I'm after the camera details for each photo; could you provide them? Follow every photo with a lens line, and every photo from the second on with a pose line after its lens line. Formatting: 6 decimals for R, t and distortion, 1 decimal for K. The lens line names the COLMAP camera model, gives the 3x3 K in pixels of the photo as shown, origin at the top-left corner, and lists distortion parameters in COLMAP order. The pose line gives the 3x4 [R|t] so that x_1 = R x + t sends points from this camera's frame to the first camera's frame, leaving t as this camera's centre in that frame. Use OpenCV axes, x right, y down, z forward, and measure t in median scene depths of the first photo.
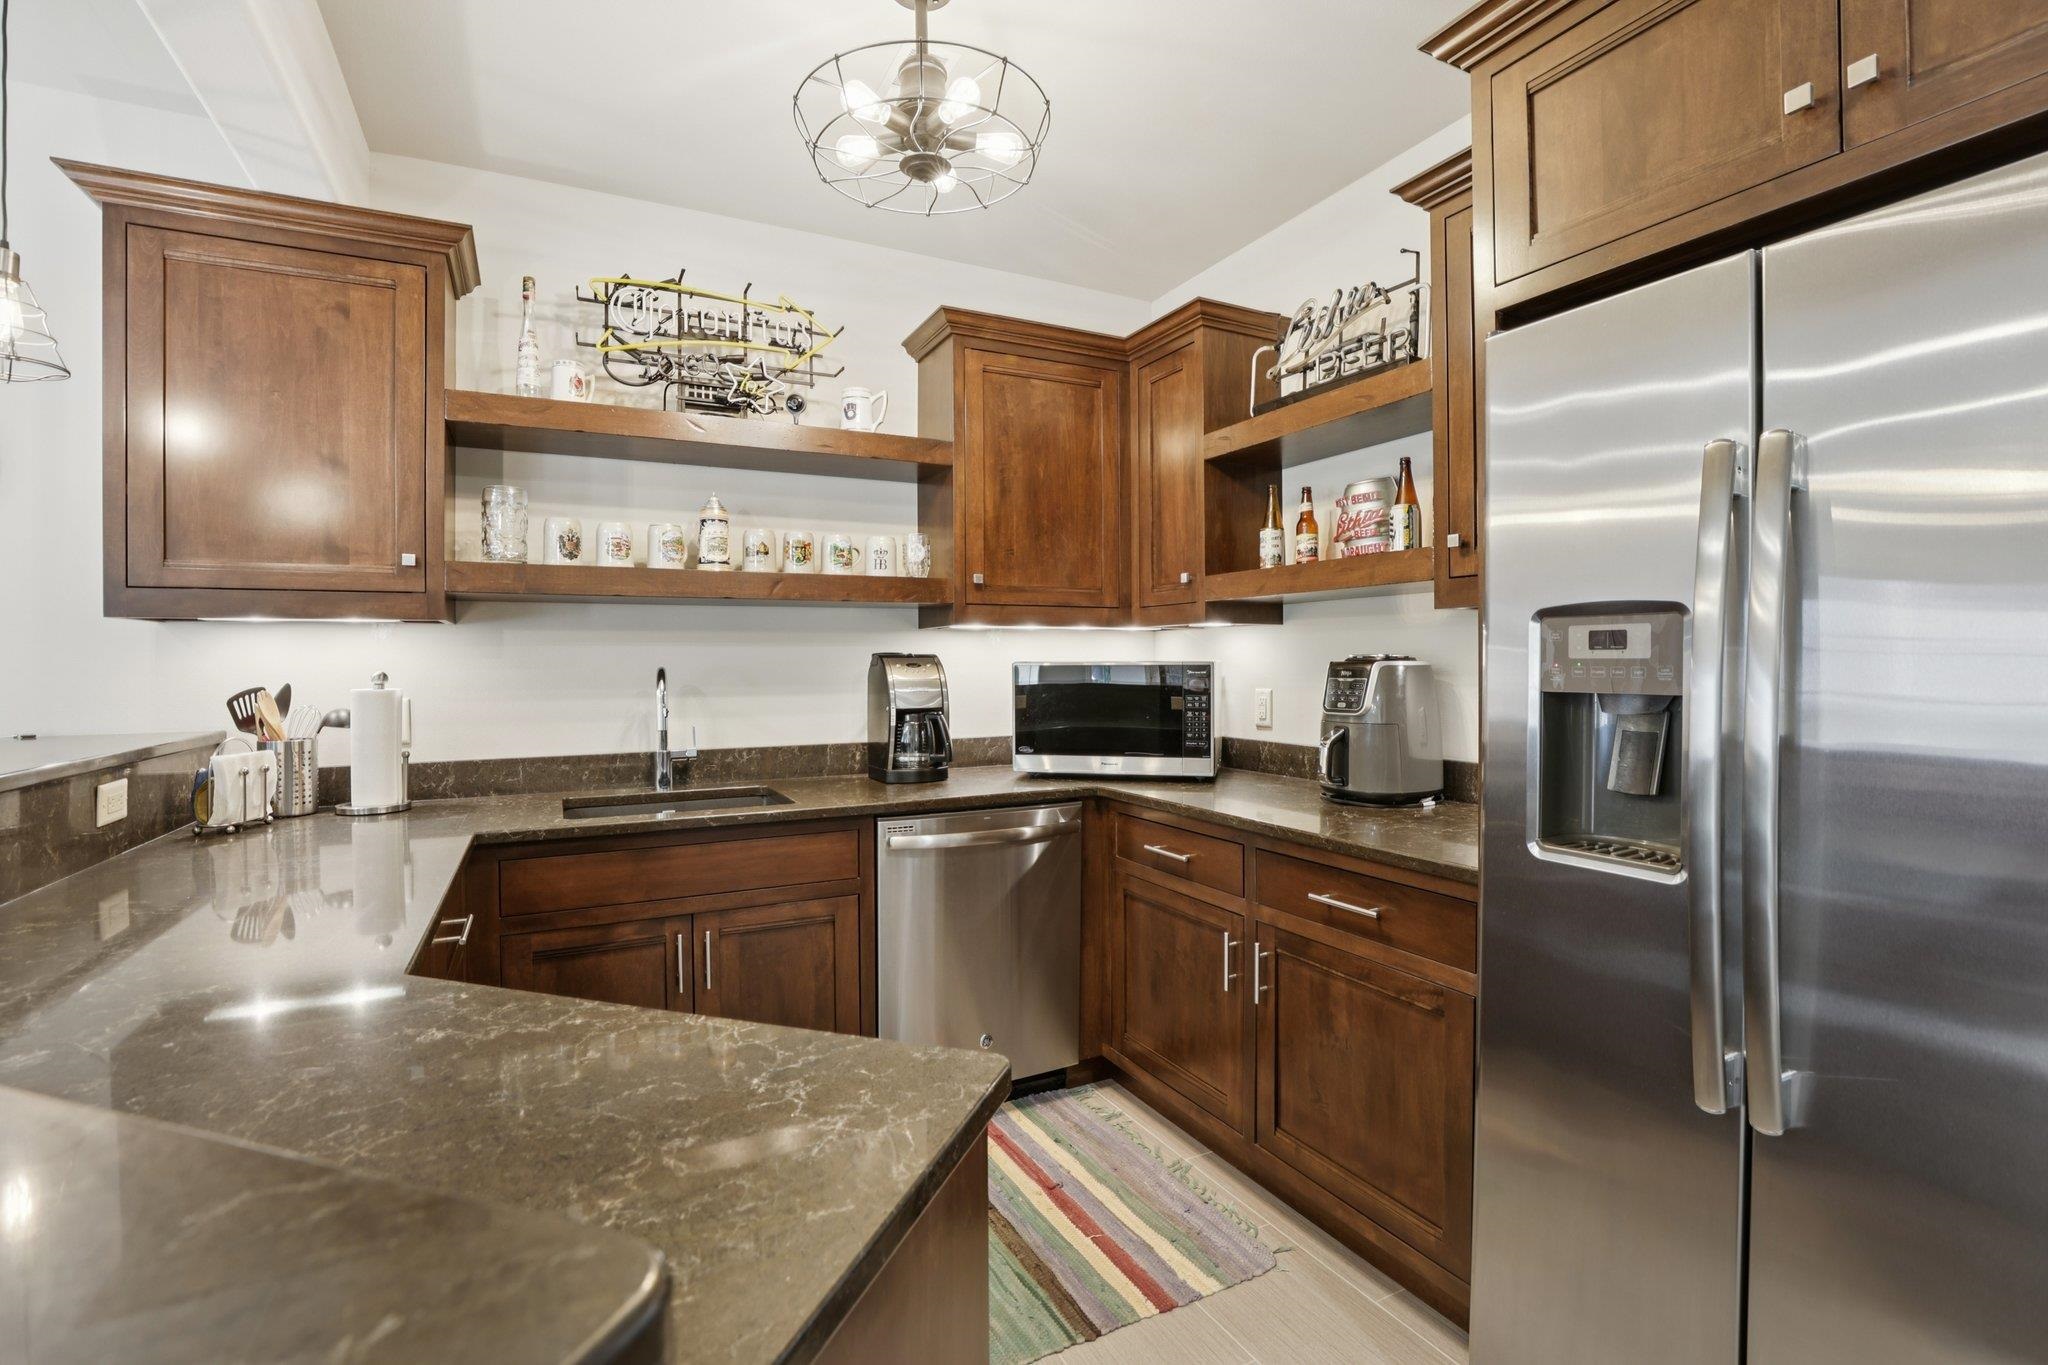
lens RADIAL K [[949.3, 0, 1022.1], [0, 949.3, 665.3], [0, 0, 1]] dist [-0.040547, 0.014819]
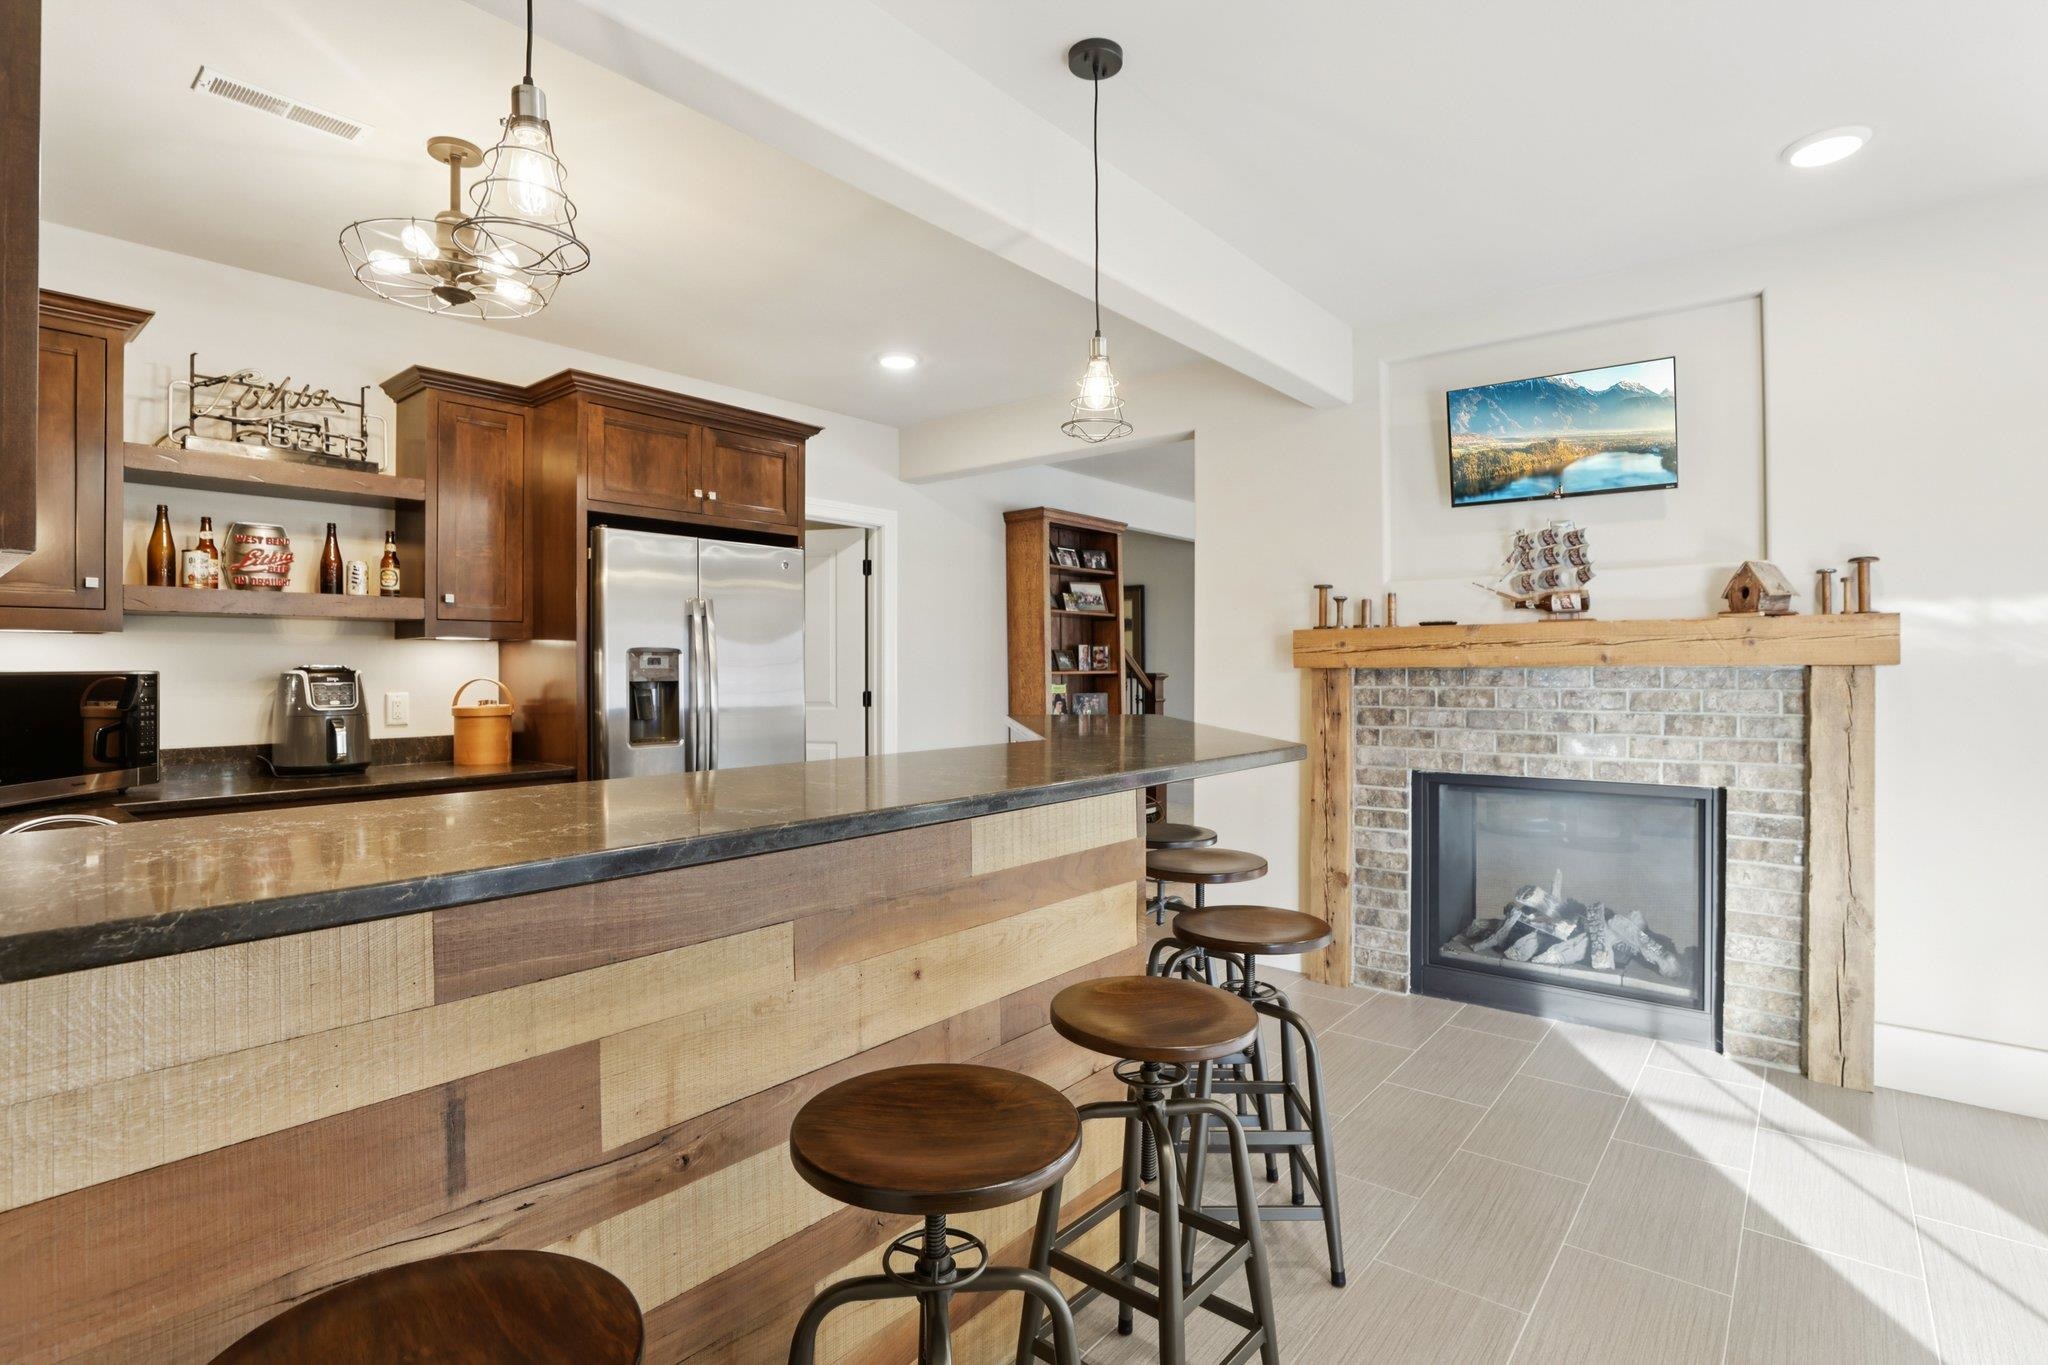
lens RADIAL K [[990.8, 0, 1047.4], [0, 990.8, 660.7], [0, 0, 1]] dist [-0.027818, -0.000003]
pose [[-0.411940, 0.012682, 0.911123, -1.179382], [0.009550, 0.999908, -0.009600, 0.004247], [-0.911161, 0.004746, -0.412023, 0.558402]]
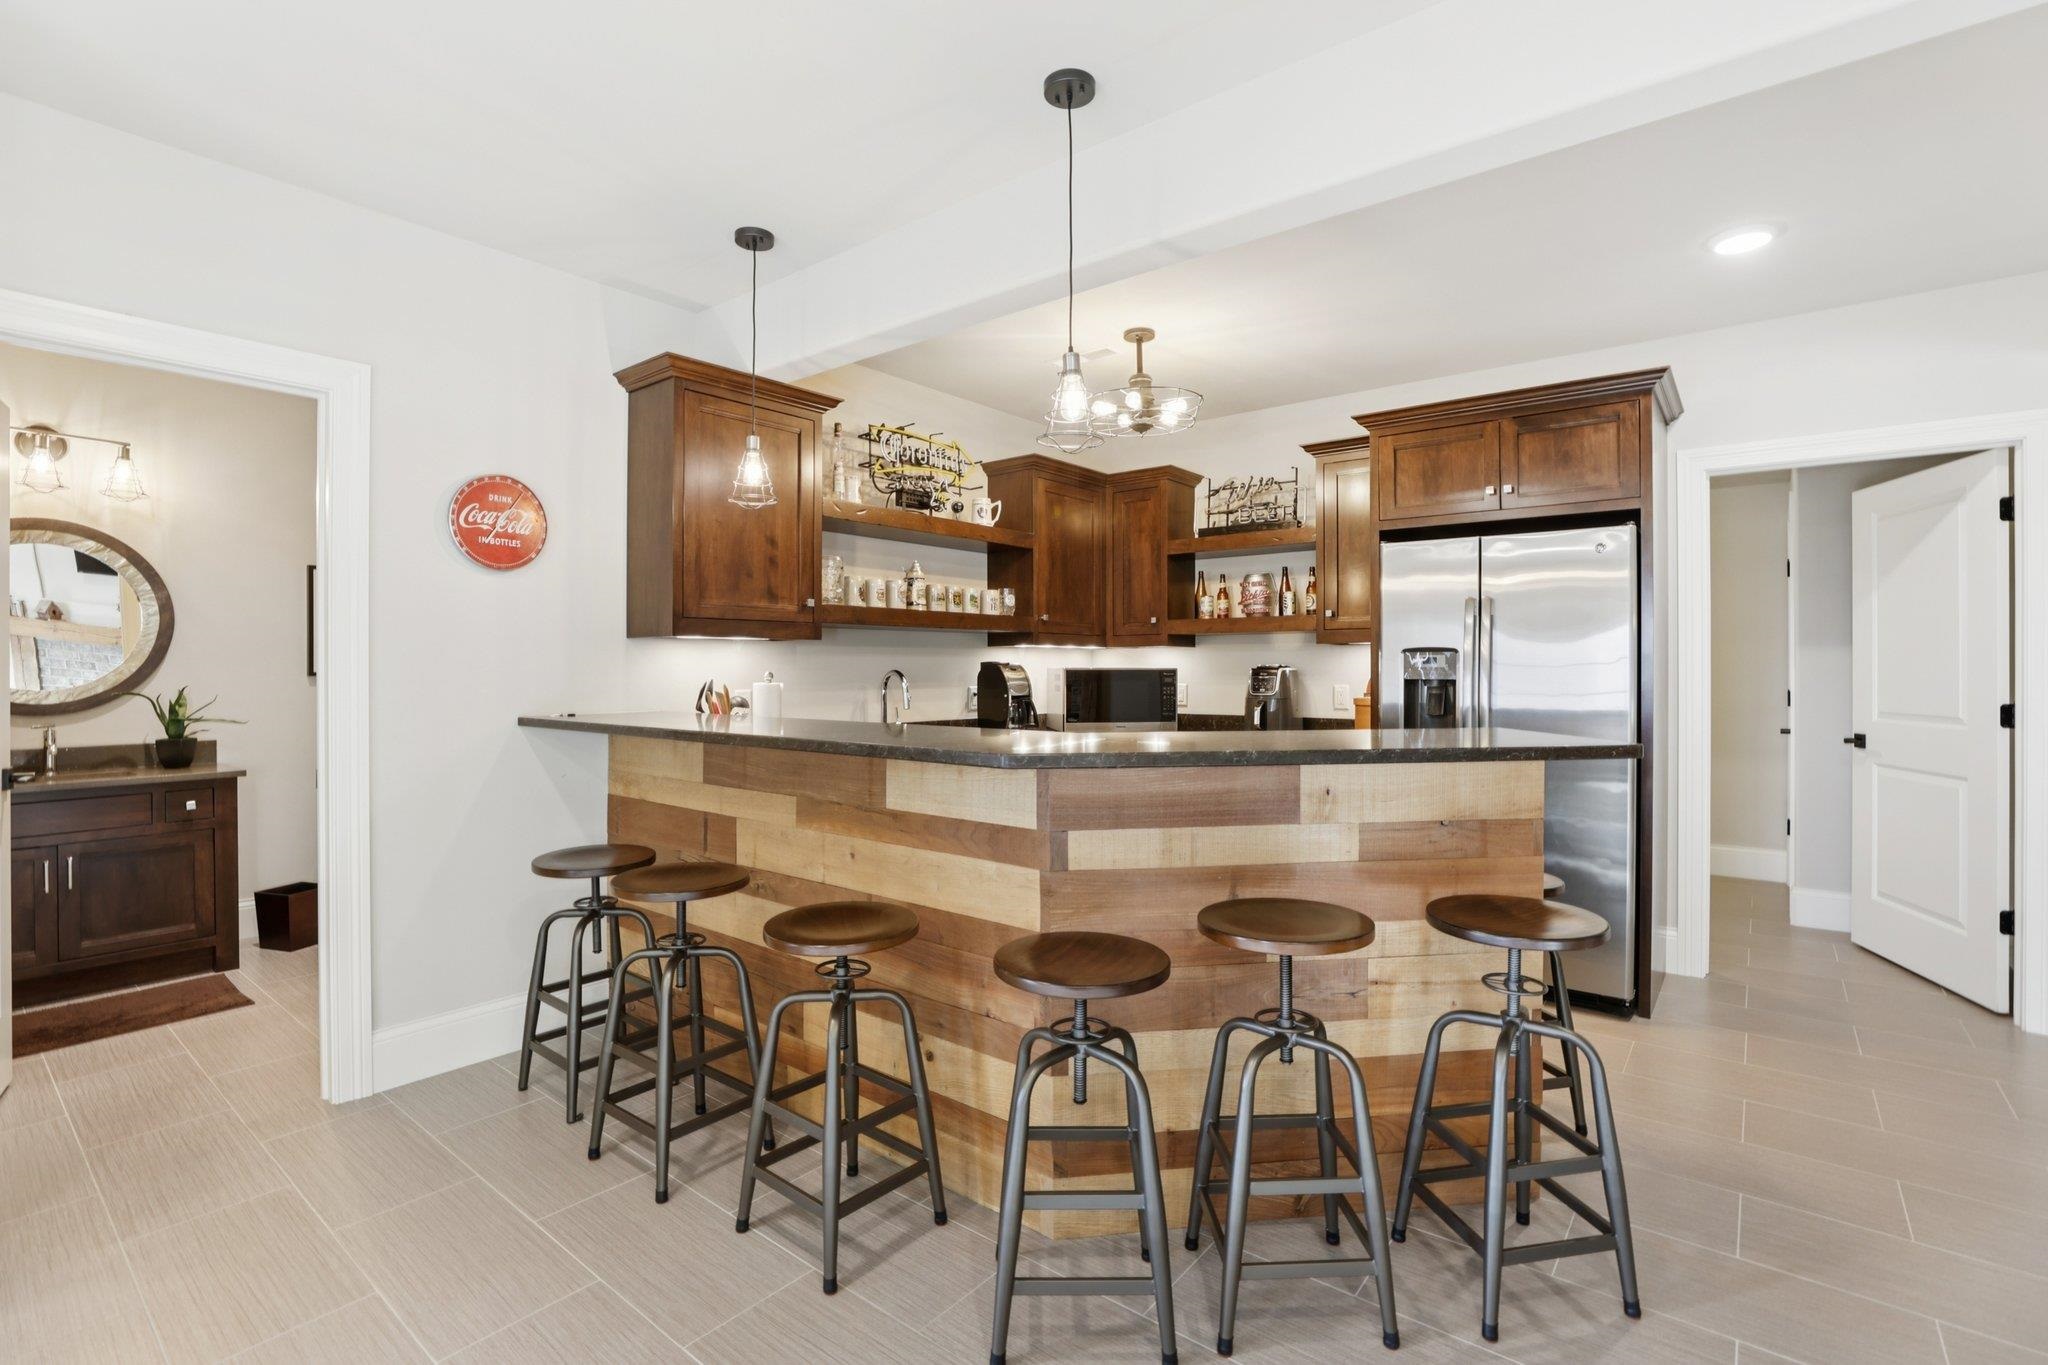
lens RADIAL K [[949.3, 0, 1022.1], [0, 949.3, 665.3], [0, 0, 1]] dist [-0.040547, 0.014819]
pose [[0.911923, 0.006166, 0.410316, -0.828460], [-0.003010, 0.999961, -0.008338, 0.007368], [-0.410351, 0.006369, 0.911905, -0.544439]]
